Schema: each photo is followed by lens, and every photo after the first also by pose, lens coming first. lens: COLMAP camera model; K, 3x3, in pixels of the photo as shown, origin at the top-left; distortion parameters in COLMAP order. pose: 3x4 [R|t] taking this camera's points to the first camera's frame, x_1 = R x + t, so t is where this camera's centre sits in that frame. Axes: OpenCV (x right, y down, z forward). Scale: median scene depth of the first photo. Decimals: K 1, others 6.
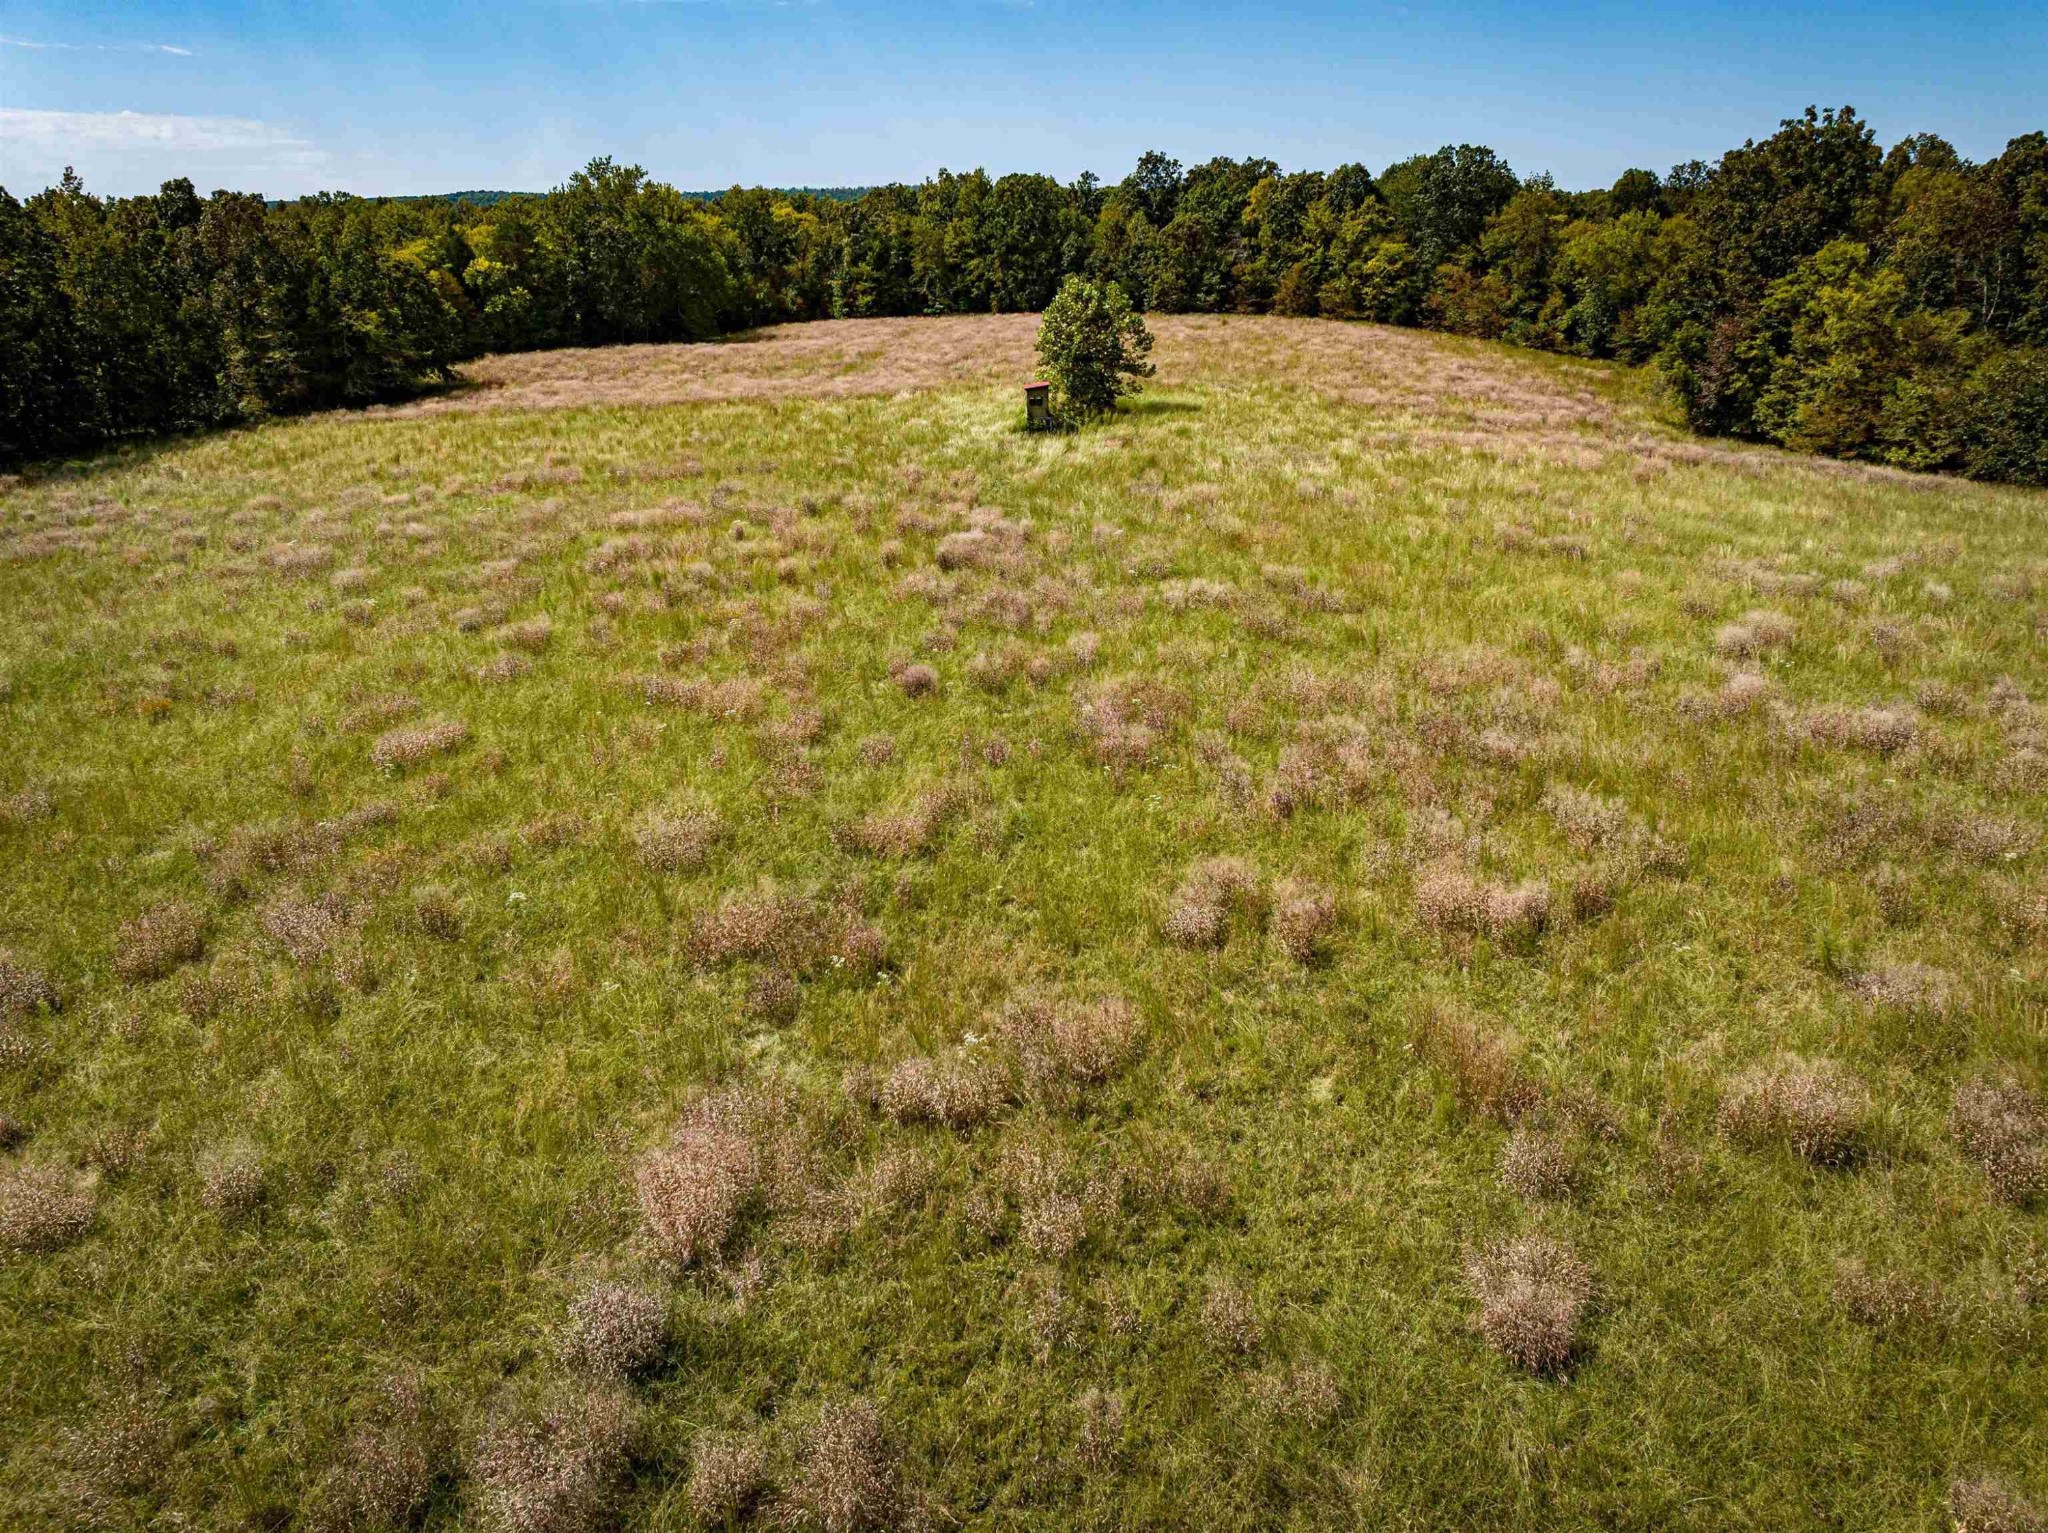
lens RADIAL K [[1450.0, 0, 1017.1], [0, 1450.0, 776.3], [0, 0, 1]] dist [-0.052591, 0.025258]
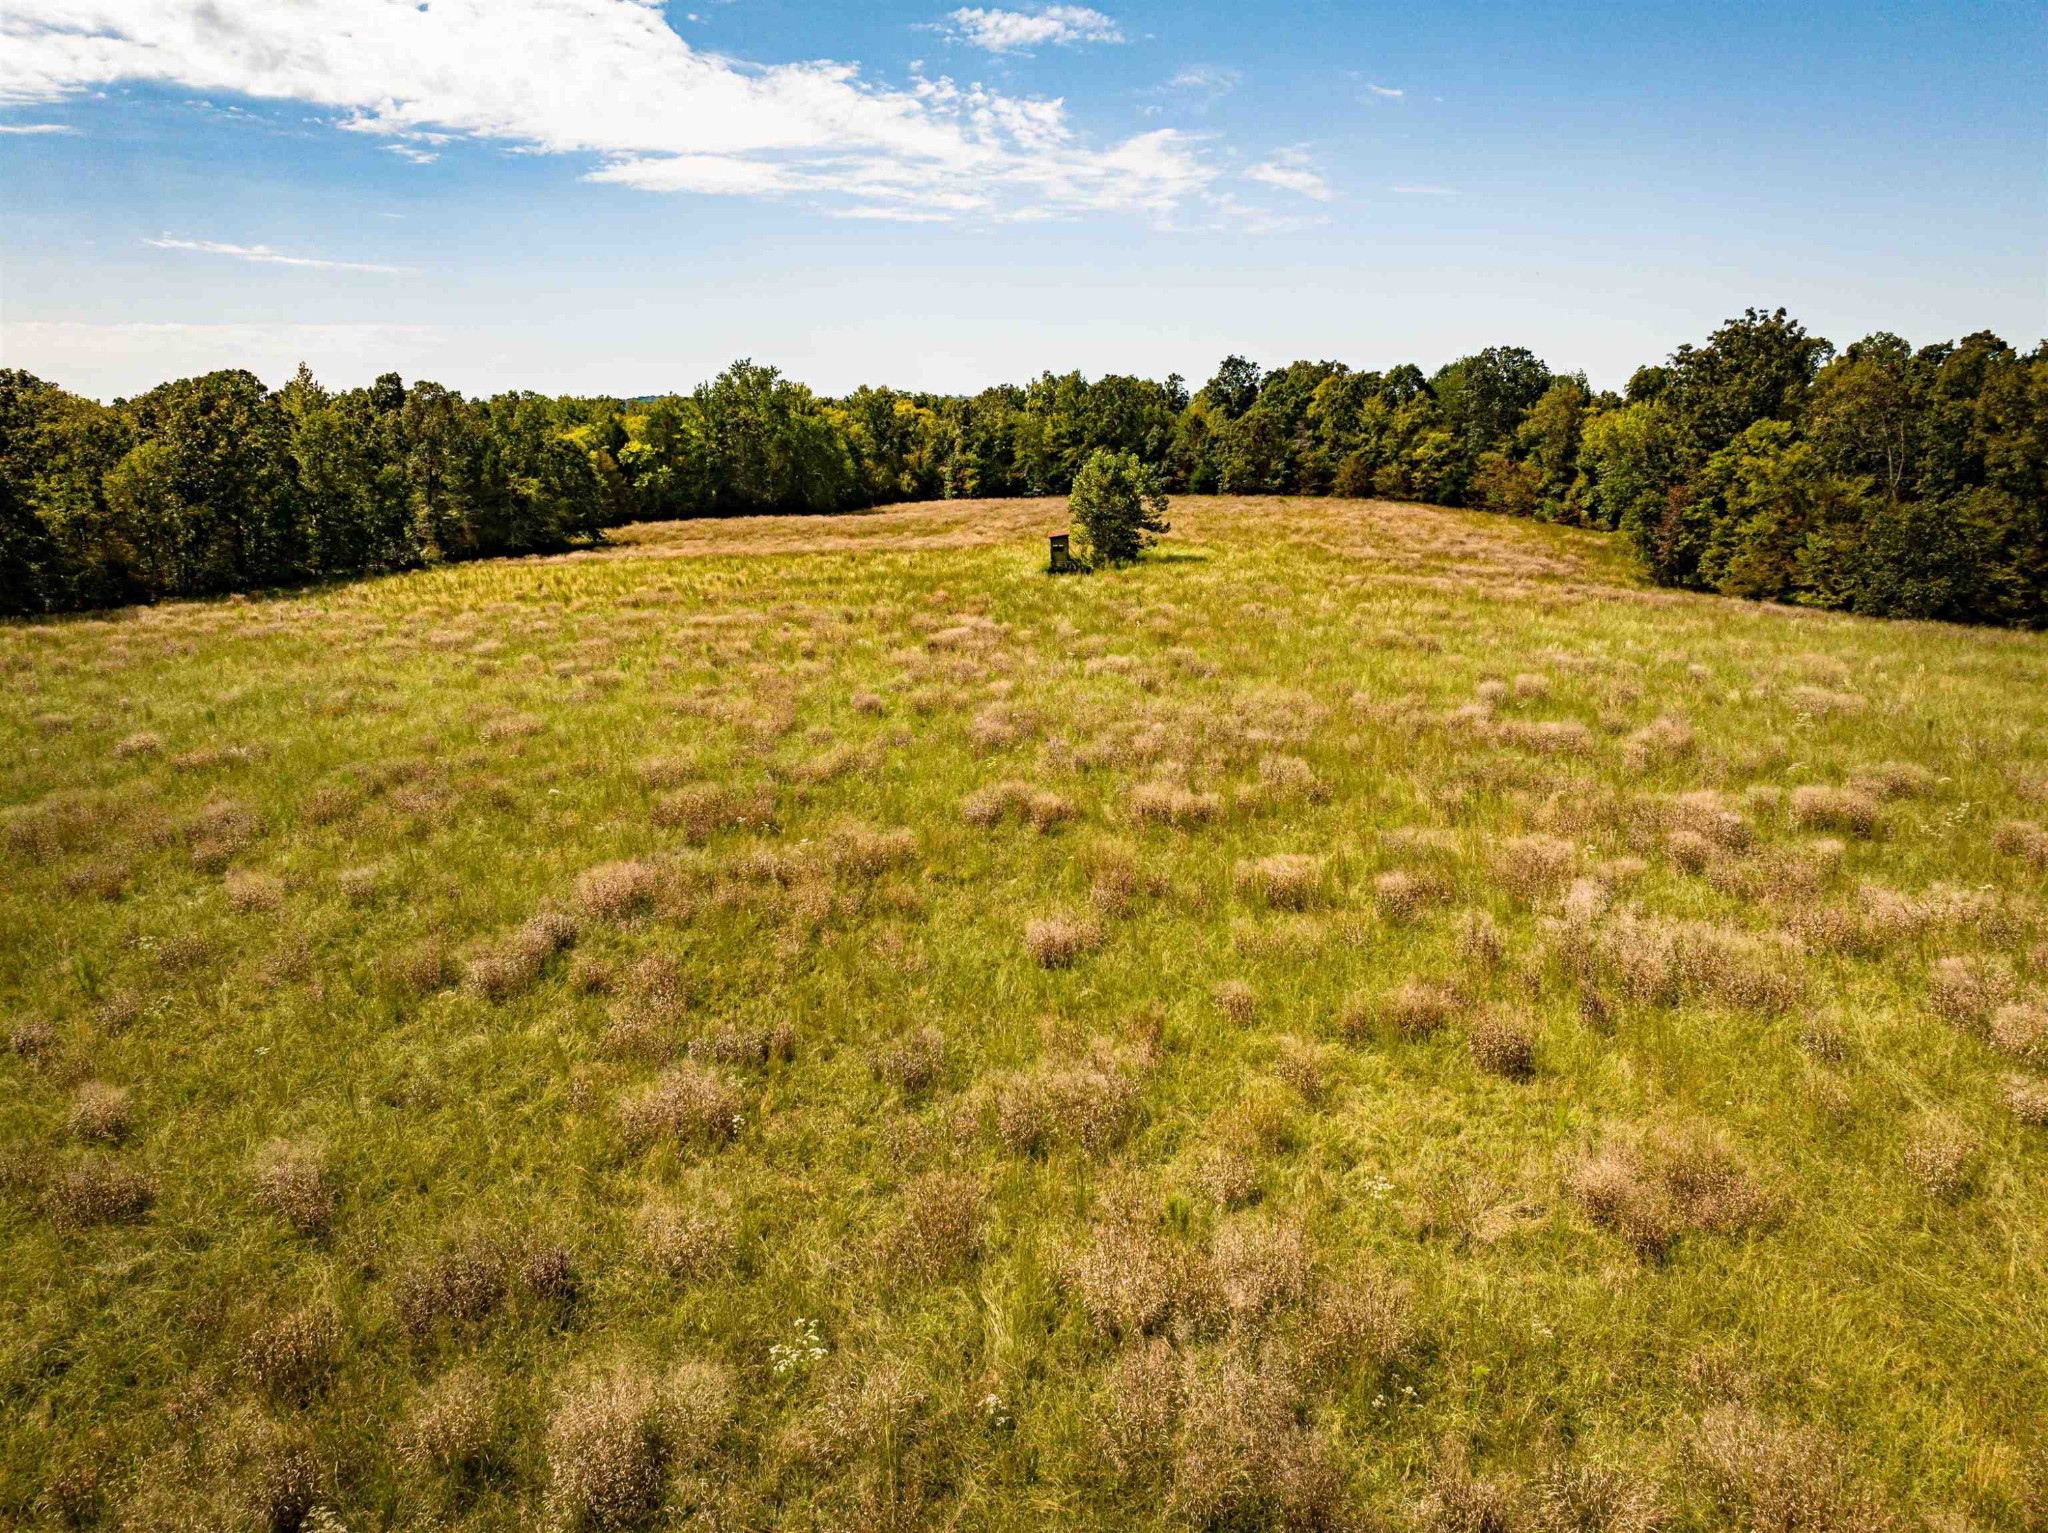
lens RADIAL K [[1450.0, 0, 1017.2], [0, 1450.0, 775.1], [0, 0, 1]] dist [-0.052591, 0.025258]
pose [[0.995028, 0.025427, -0.096293, 0.075123], [-0.037895, 0.990795, -0.129955, 0.063451], [0.092103, 0.132958, 0.986833, -0.121701]]
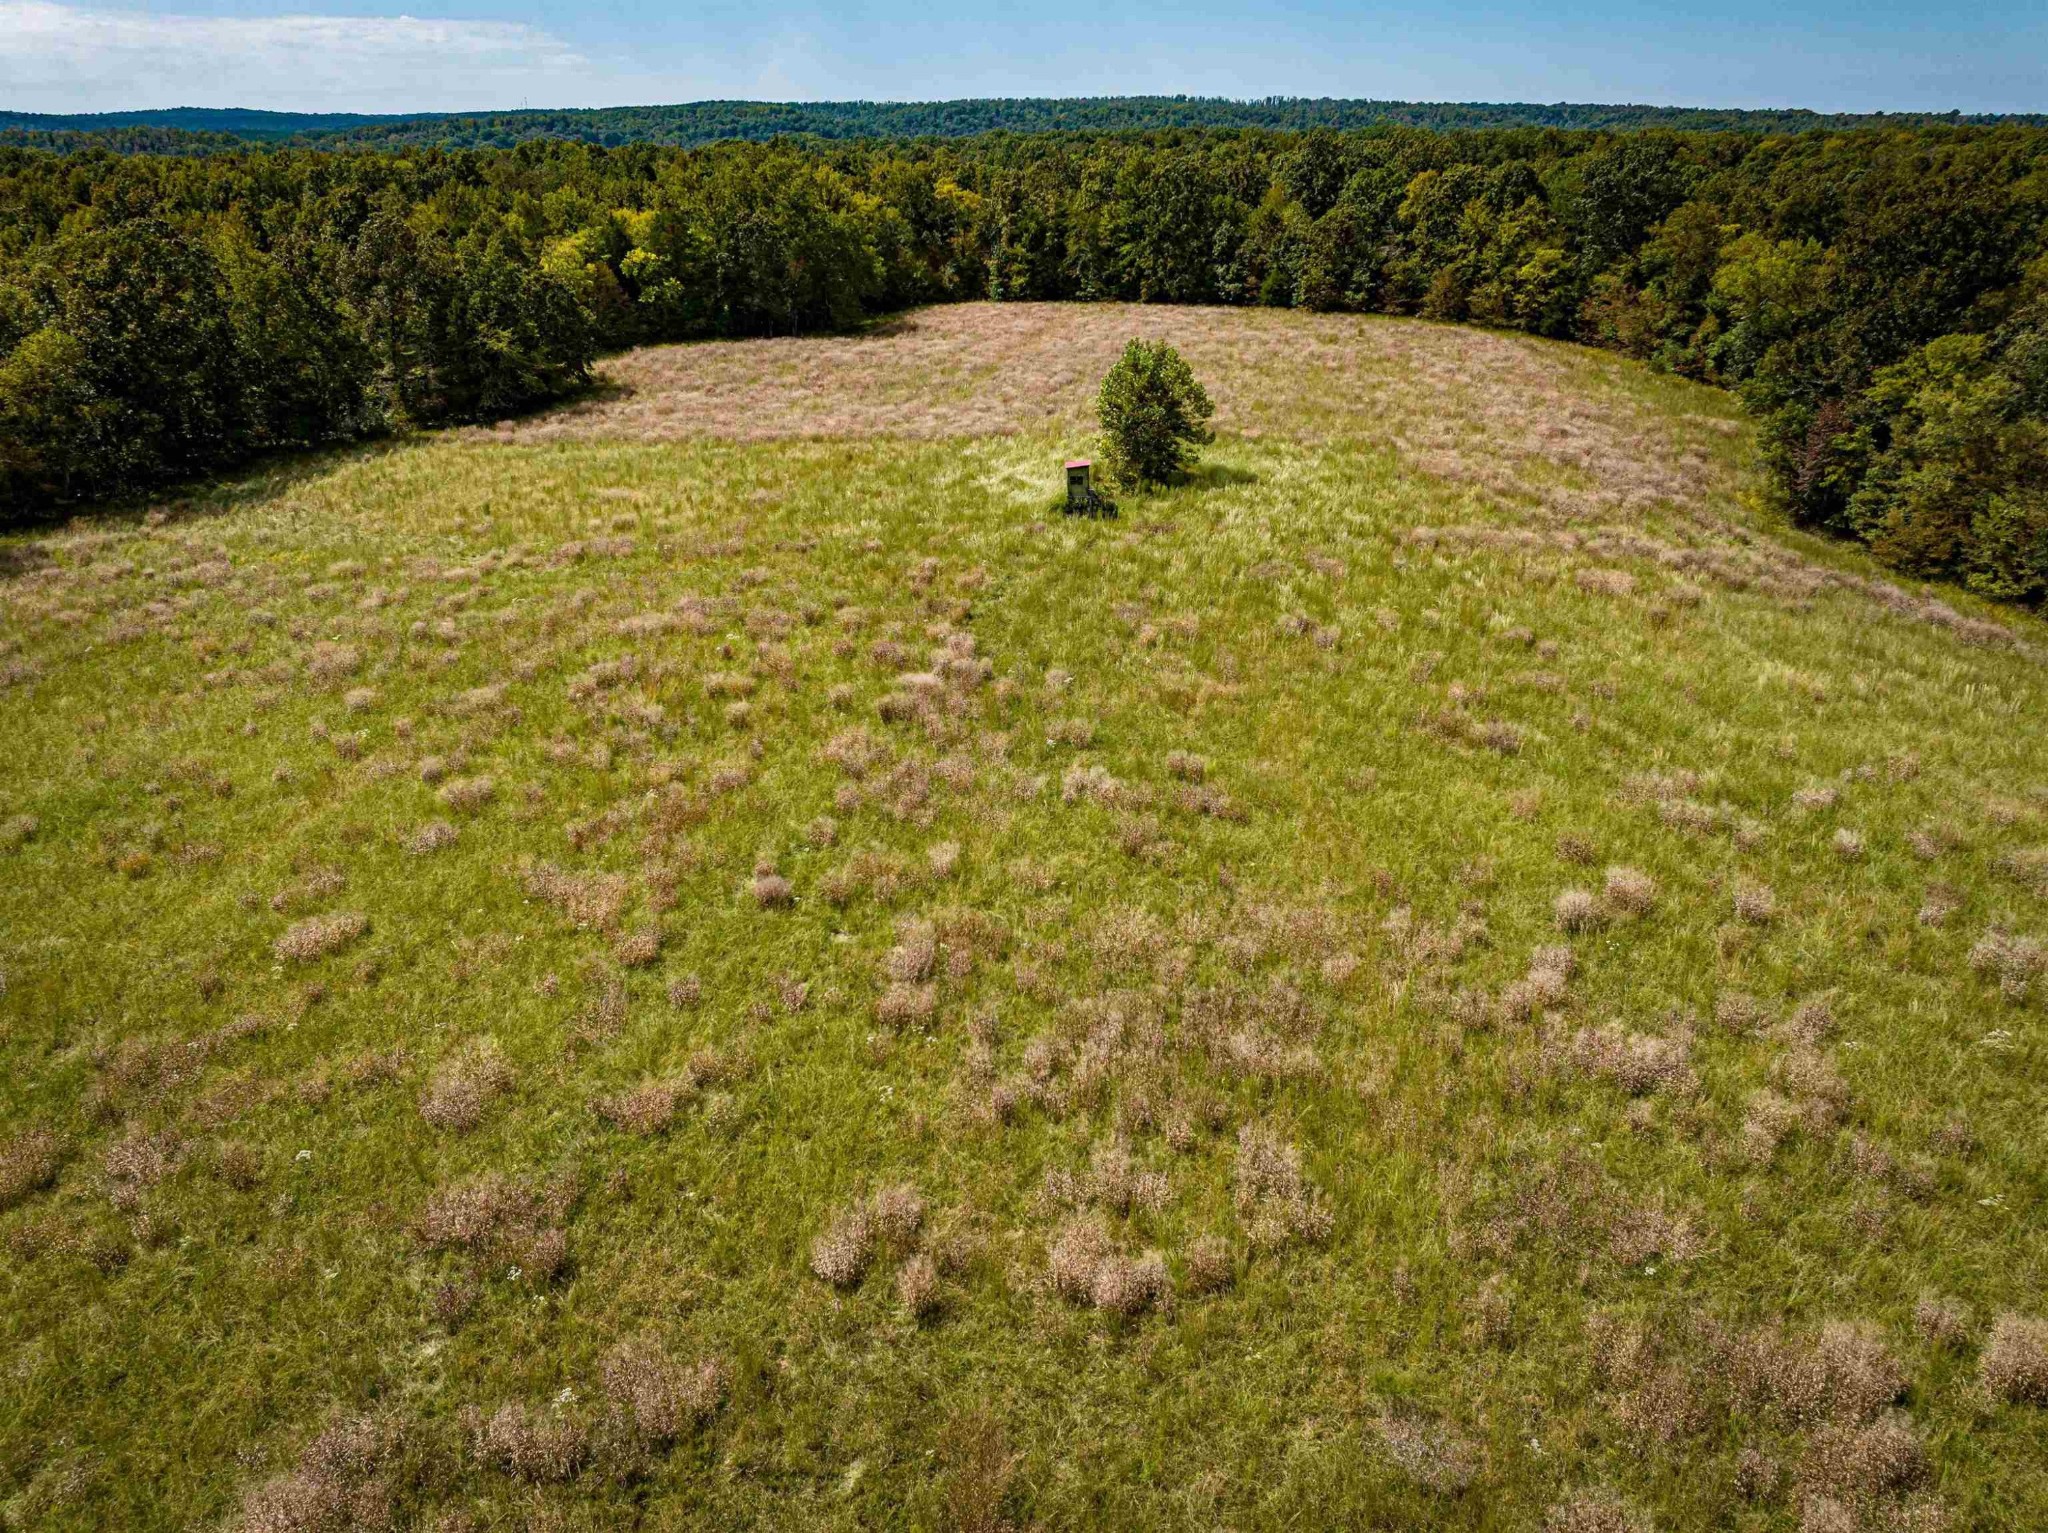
lens RADIAL K [[1450.0, 0, 1012.5], [0, 1450.0, 764.4], [0, 0, 1]] dist [-0.052591, 0.025258]
pose [[0.987730, 0.066934, -0.141101, 0.094687], [-0.059792, 0.996735, 0.054269, -0.085361], [0.144273, -0.045166, 0.988507, -0.015216]]
